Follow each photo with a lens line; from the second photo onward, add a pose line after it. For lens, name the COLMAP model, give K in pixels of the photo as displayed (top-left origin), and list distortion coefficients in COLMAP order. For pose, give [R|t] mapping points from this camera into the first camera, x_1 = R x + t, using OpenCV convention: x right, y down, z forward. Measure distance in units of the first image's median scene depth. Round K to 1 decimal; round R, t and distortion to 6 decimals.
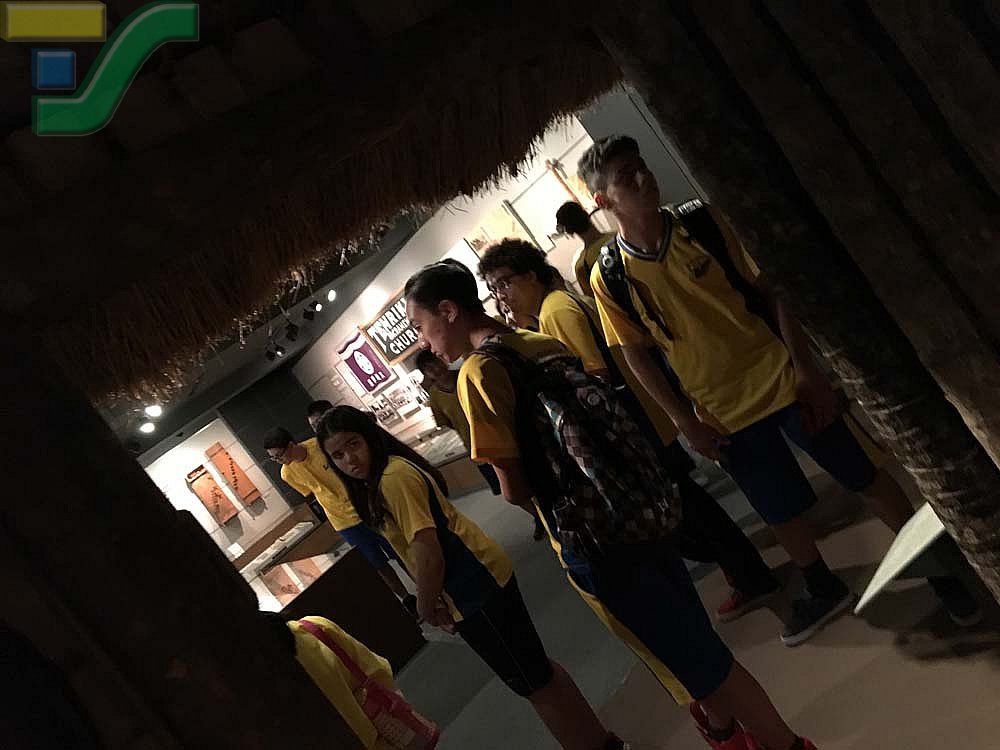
lens RADIAL K [[853.2, 0, 502.9], [0, 853.2, 373.6], [0, 0, 1]] dist [0.055941, -0.076128]
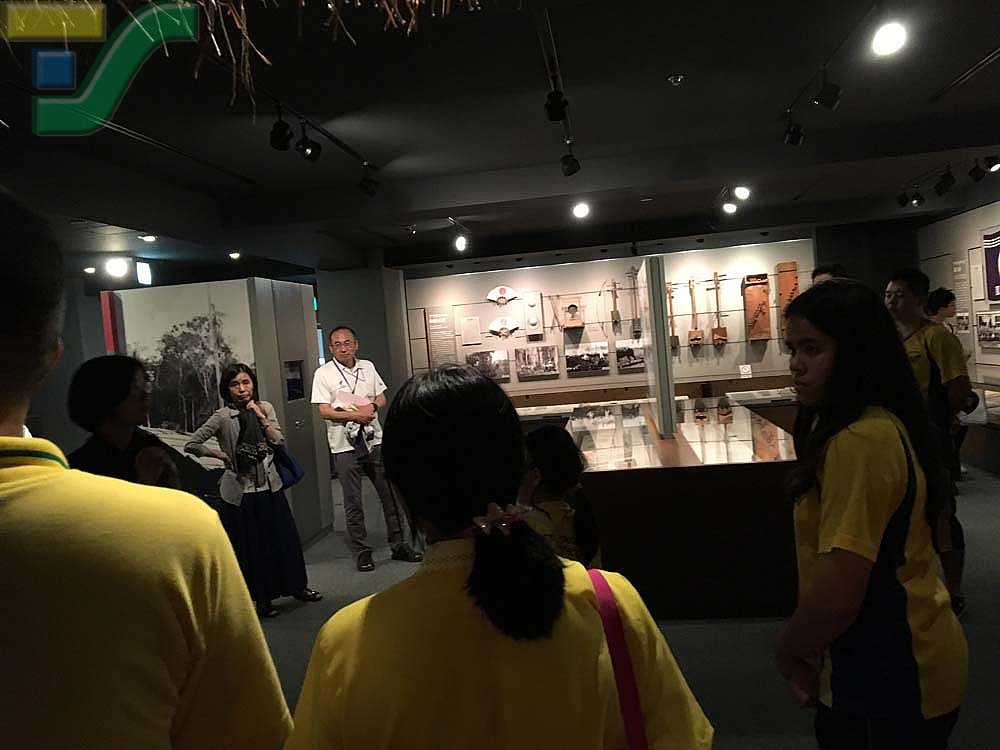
lens RADIAL K [[853.2, 0, 488.6], [0, 853.2, 391.6], [0, 0, 1]] dist [0.055941, -0.076128]
pose [[0.647820, 0.570934, -0.504346, -0.005422], [-0.436292, 0.820780, 0.368740, -0.001140], [0.624483, -0.018835, 0.780811, 0.095579]]
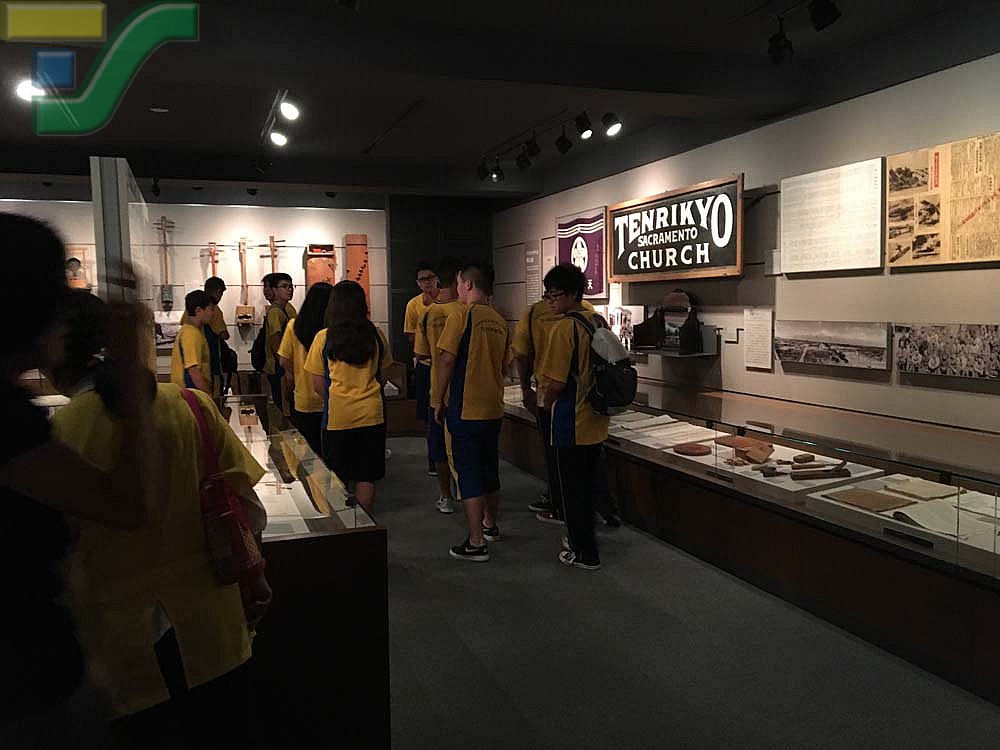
lens RADIAL K [[853.2, 0, 500.0], [0, 853.2, 371.9], [0, 0, 1]] dist [0.055941, -0.076128]
pose [[0.789400, 0.596840, -0.143631, -0.056394], [-0.586614, 0.802356, 0.110039, 0.026183], [0.180919, -0.002609, 0.983495, 0.294214]]
